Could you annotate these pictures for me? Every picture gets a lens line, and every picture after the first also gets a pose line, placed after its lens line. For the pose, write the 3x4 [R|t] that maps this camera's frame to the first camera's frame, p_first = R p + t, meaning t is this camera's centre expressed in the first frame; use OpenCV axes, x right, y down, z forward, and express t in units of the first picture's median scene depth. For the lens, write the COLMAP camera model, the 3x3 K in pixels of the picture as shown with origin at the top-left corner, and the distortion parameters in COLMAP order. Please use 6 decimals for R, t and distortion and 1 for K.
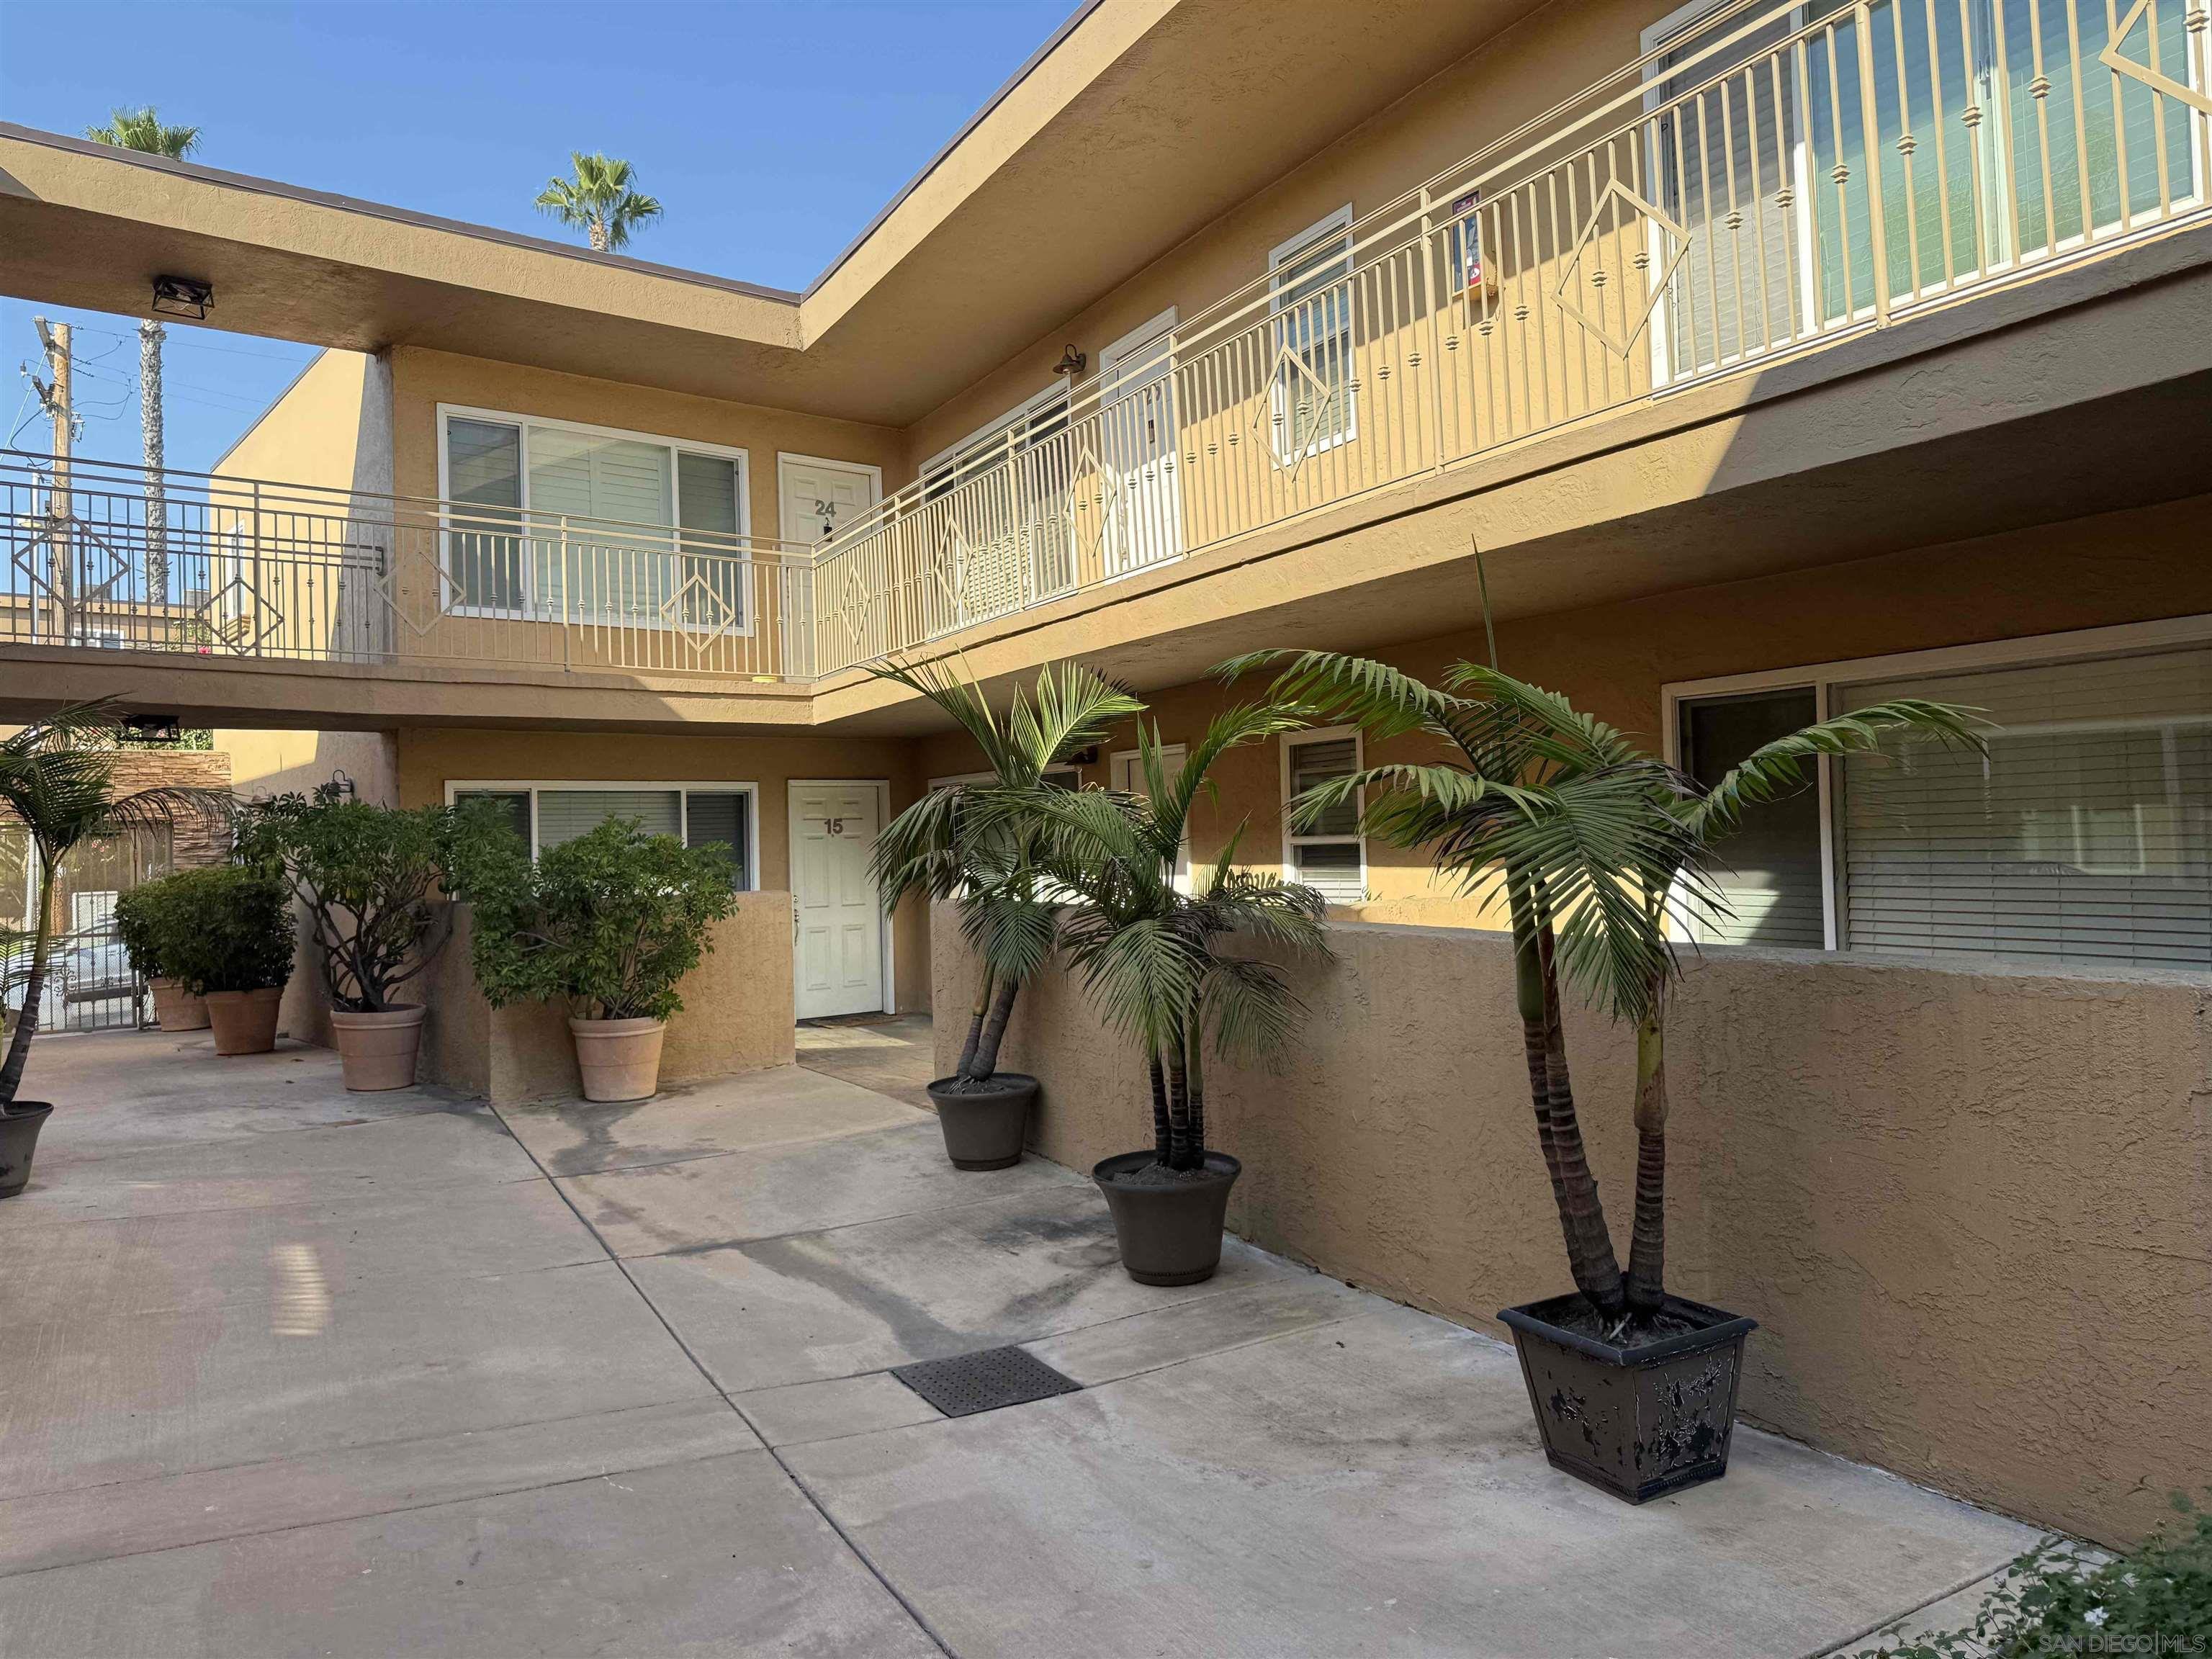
lens RADIAL K [[1581.6, 0, 1135.8], [0, 1581.6, 824.8], [0, 0, 1]] dist [0.088612, -0.122468]
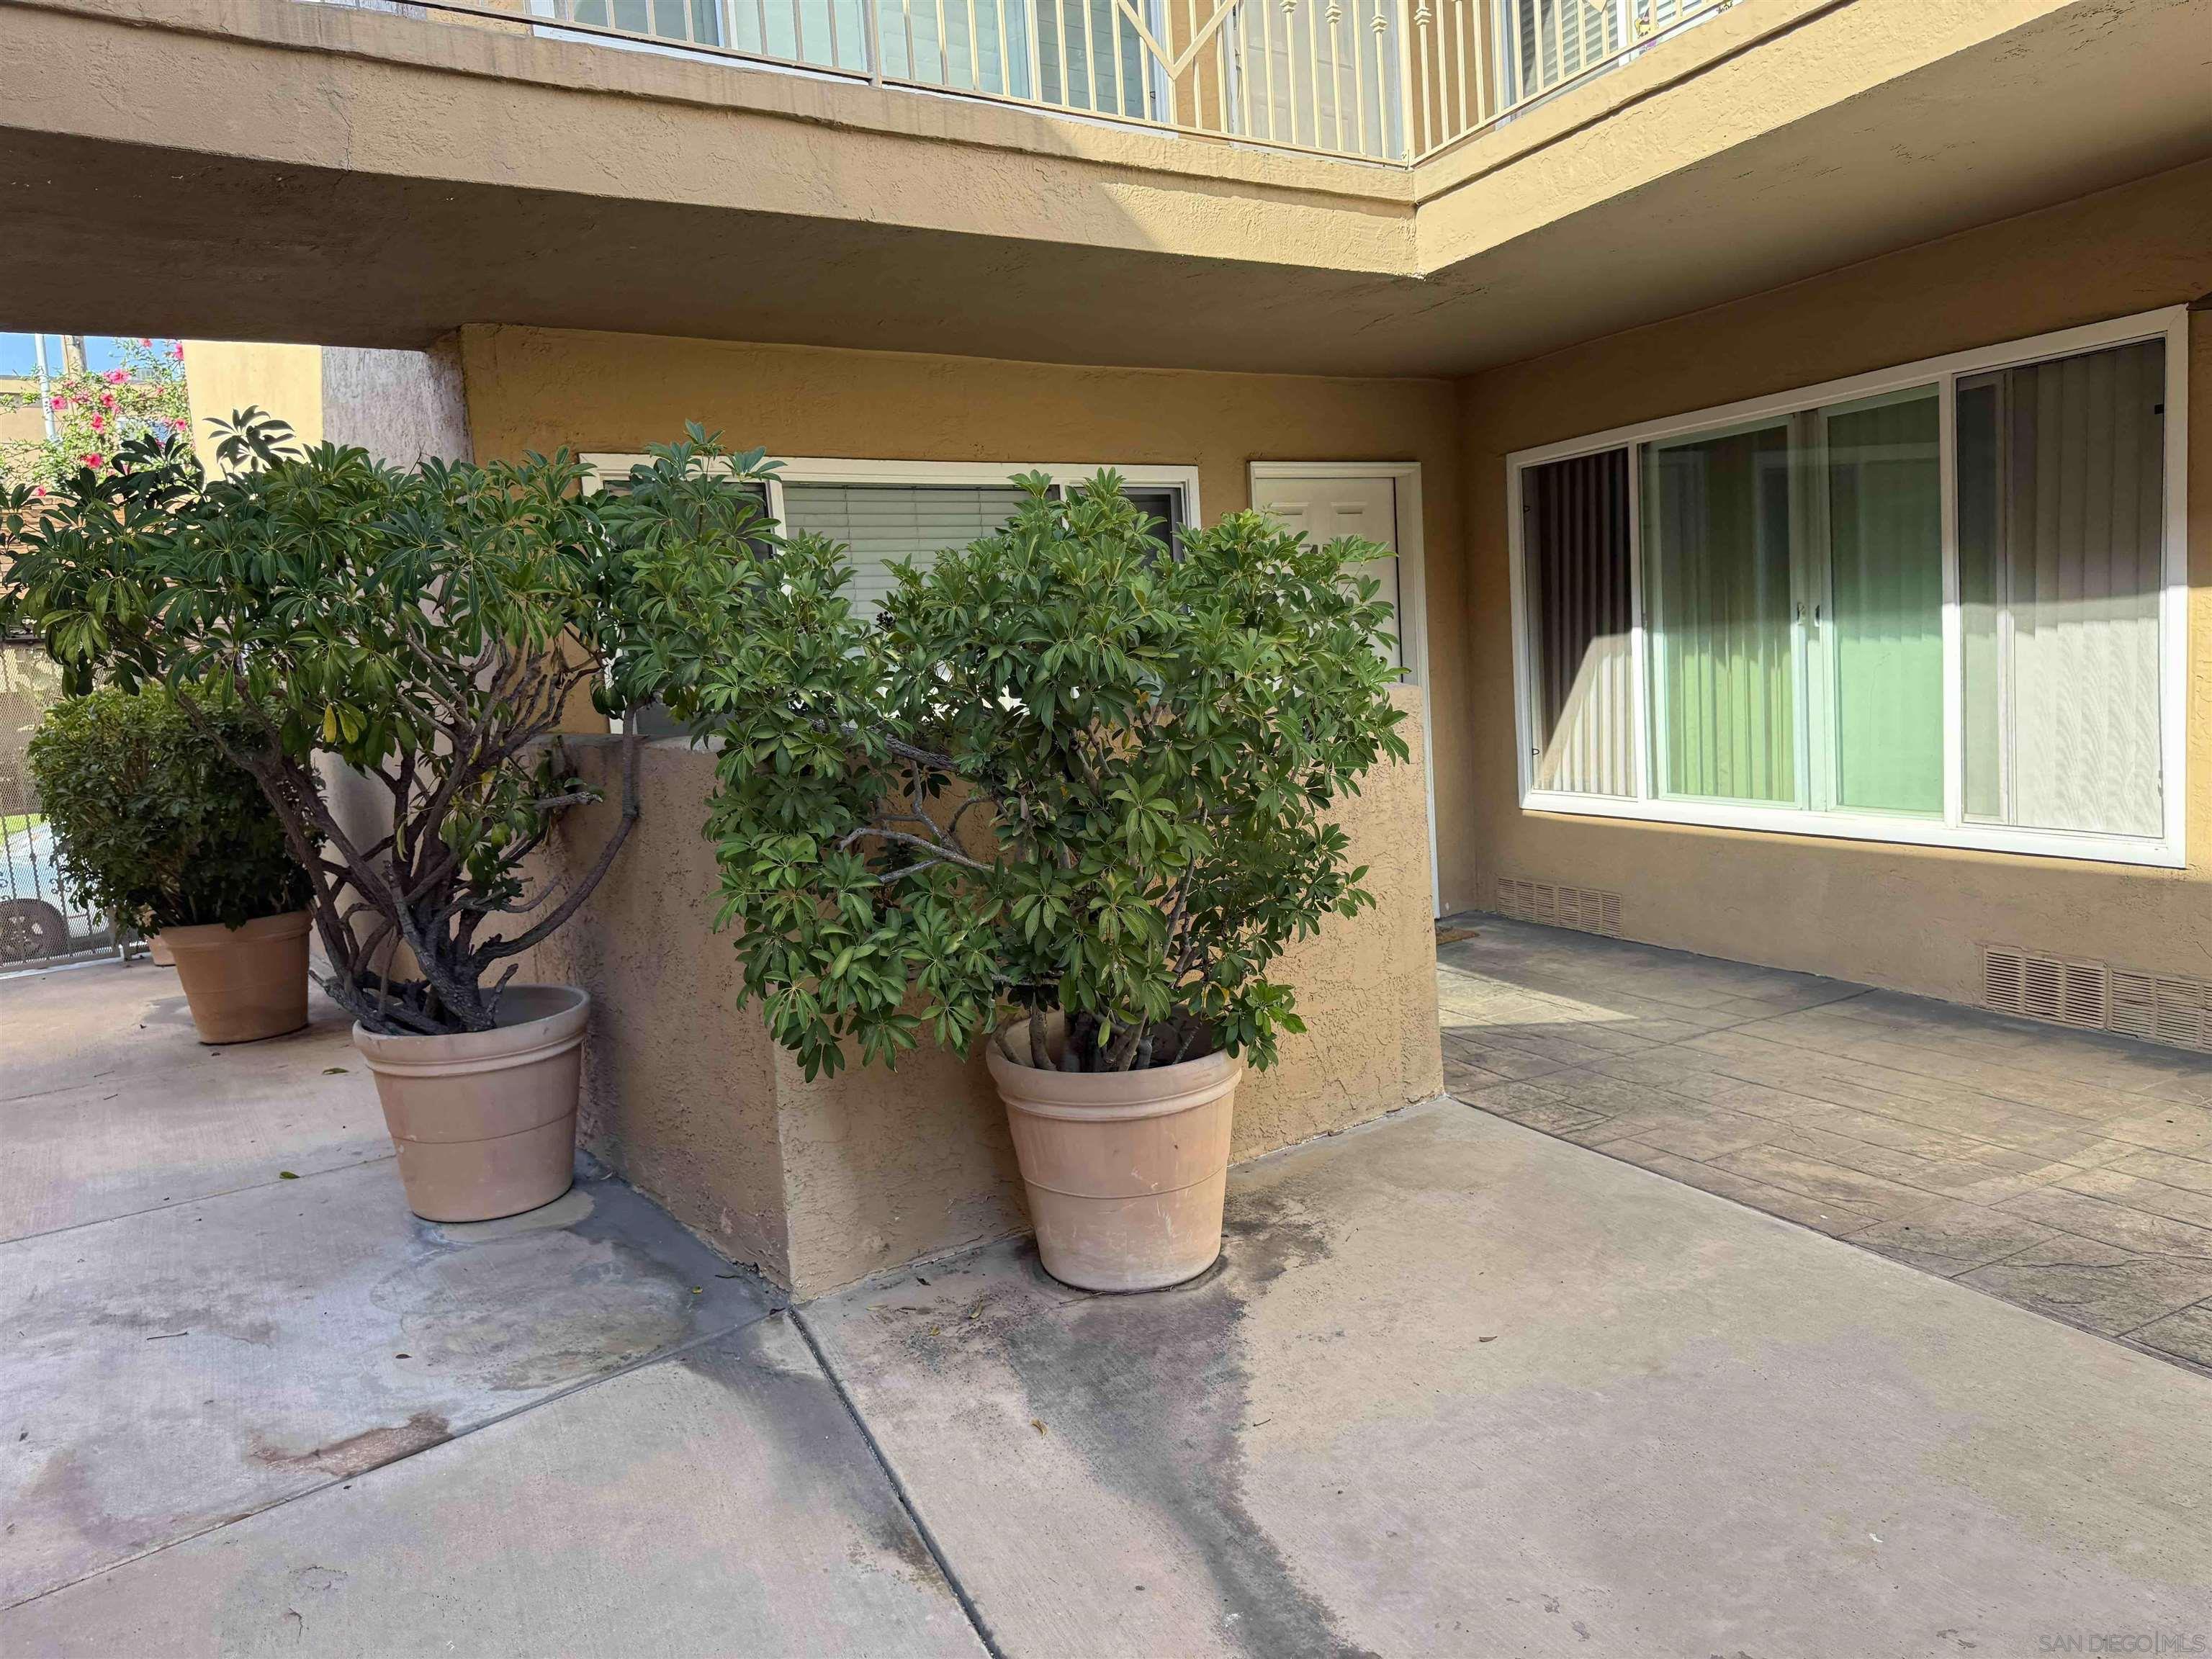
lens RADIAL K [[1581.6, 0, 1135.8], [0, 1581.6, 824.8], [0, 0, 1]] dist [0.088612, -0.122468]
pose [[0.996763, -0.034599, -0.072564, -0.299272], [0.043234, 0.991707, 0.121027, 0.029478], [0.067774, -0.123772, 0.989993, 0.672243]]
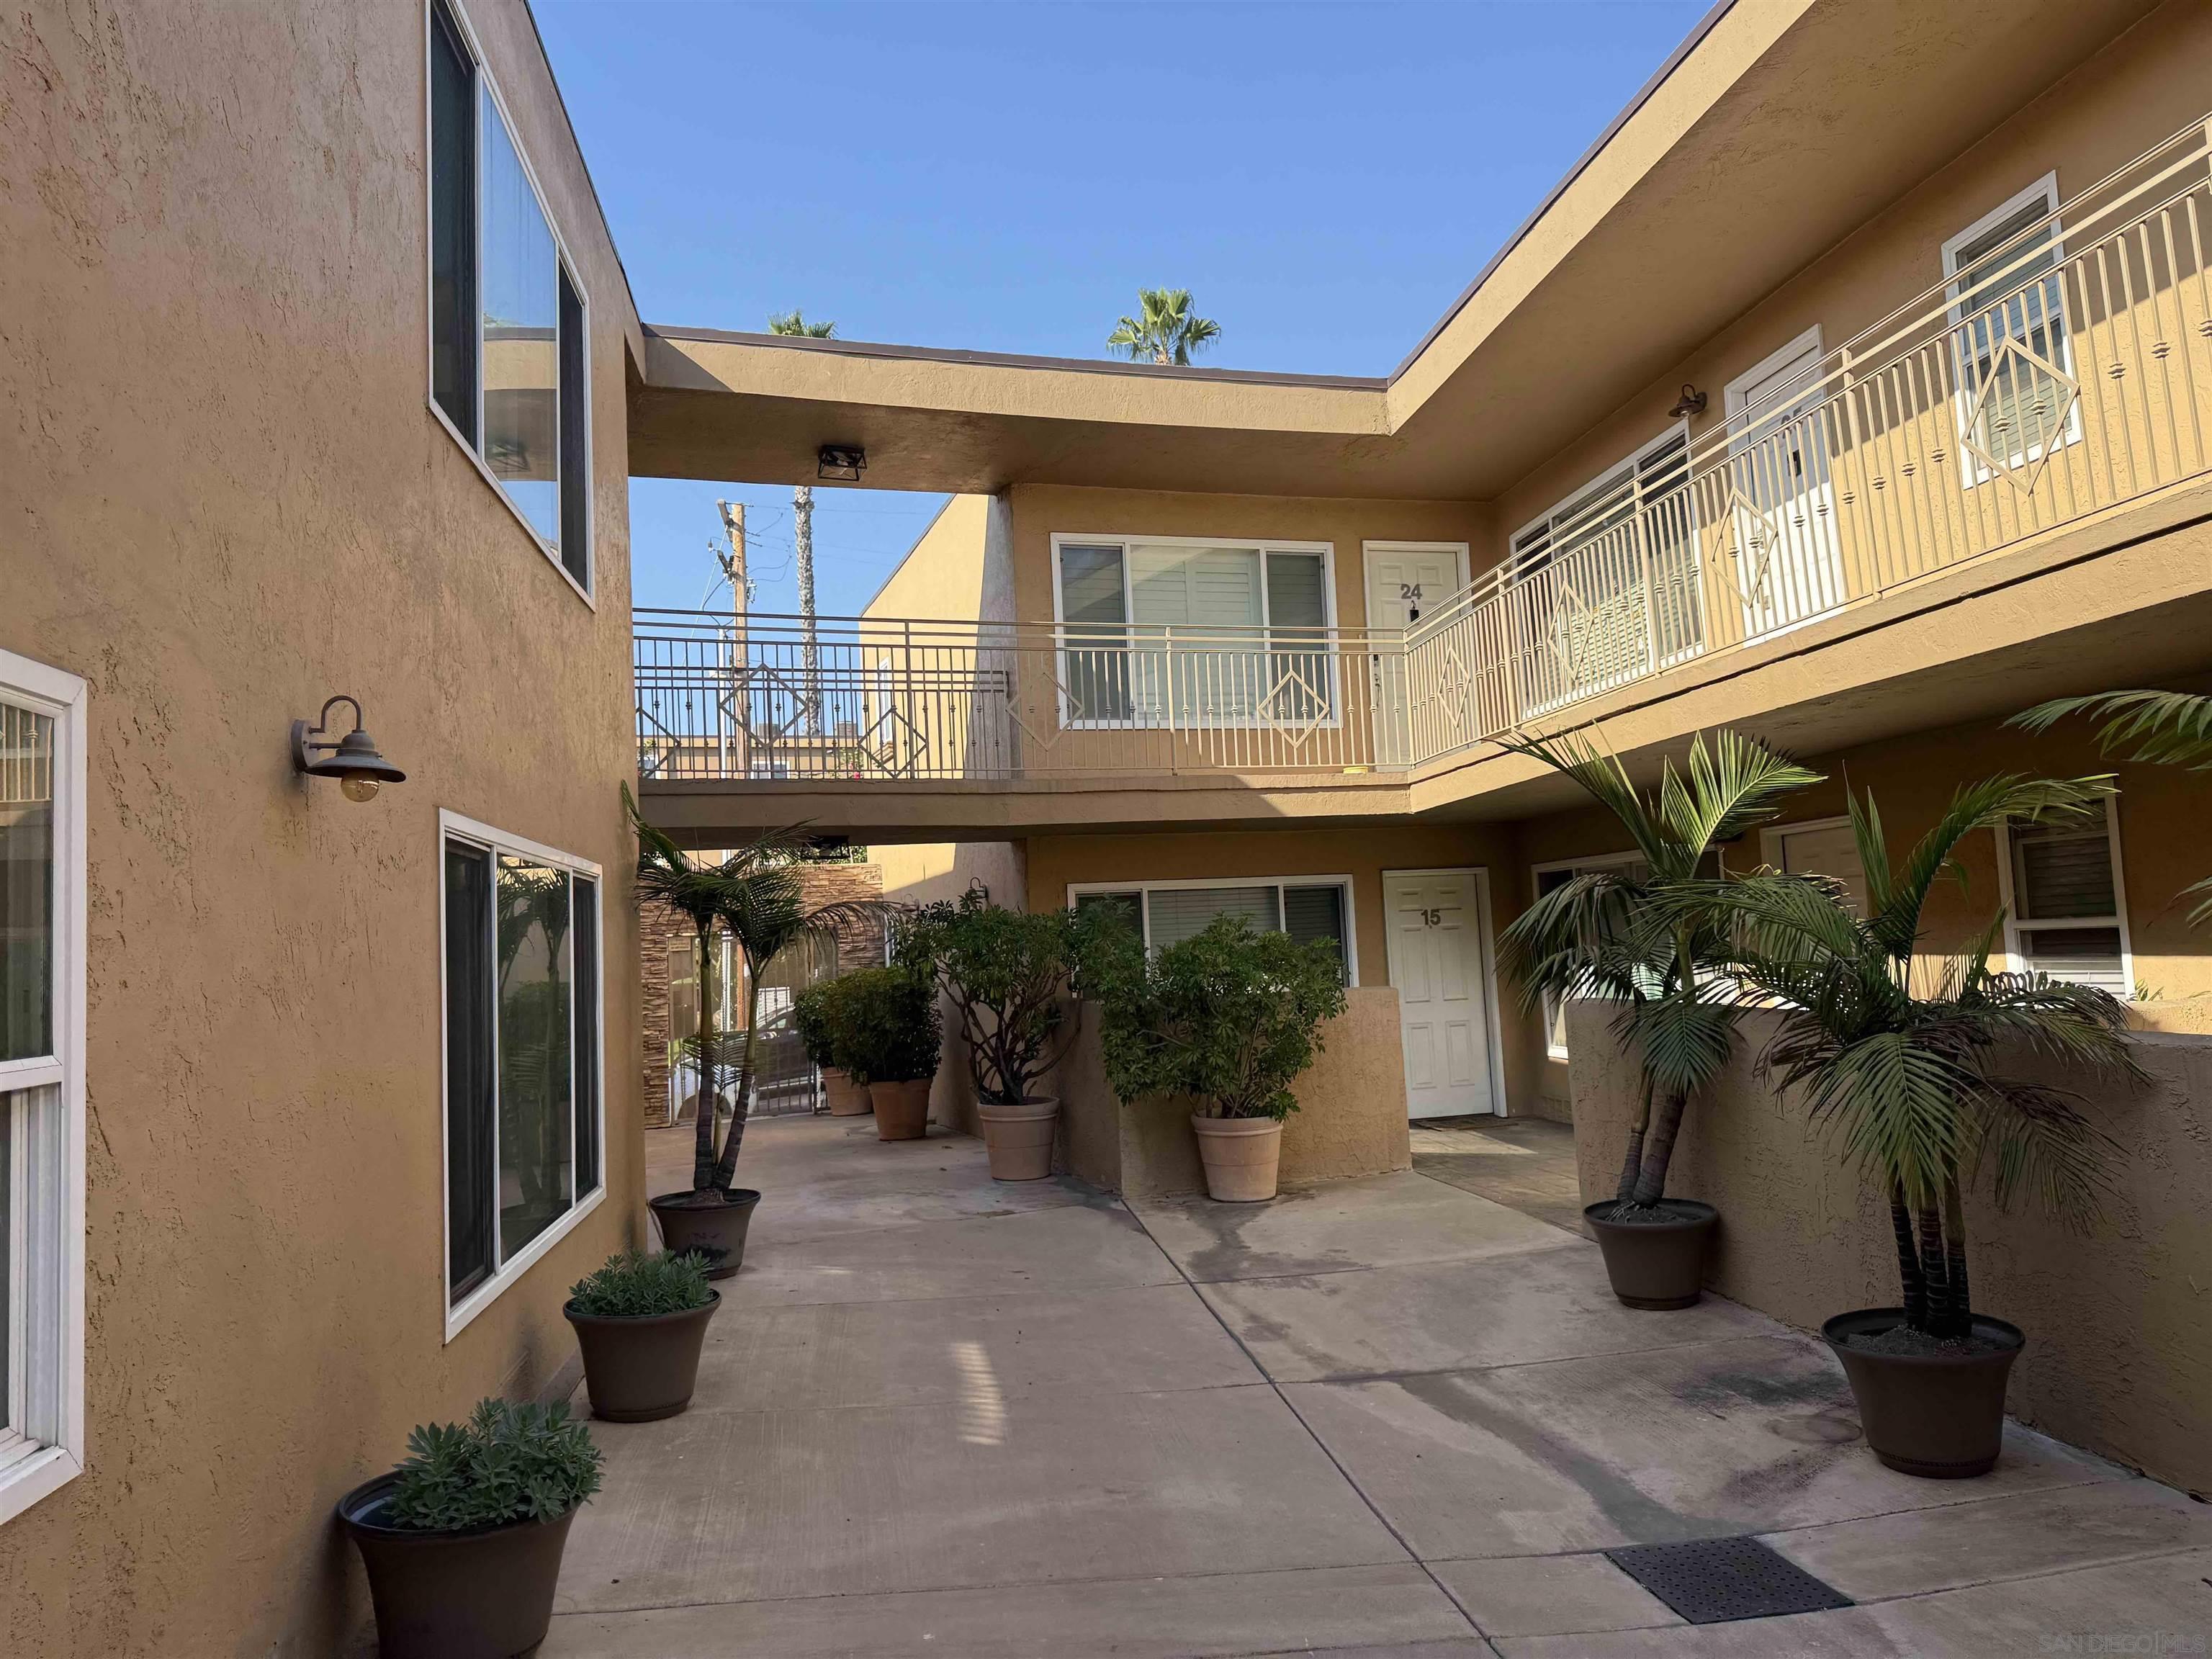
lens RADIAL K [[1592.7, 0, 1094.2], [0, 1592.7, 826.5], [0, 0, 1]] dist [0.098694, -0.152232]
pose [[0.930925, -0.046975, -0.362176, -0.036413], [0.028183, 0.997976, -0.057001, -0.006046], [0.364120, 0.042857, 0.930365, 0.028126]]
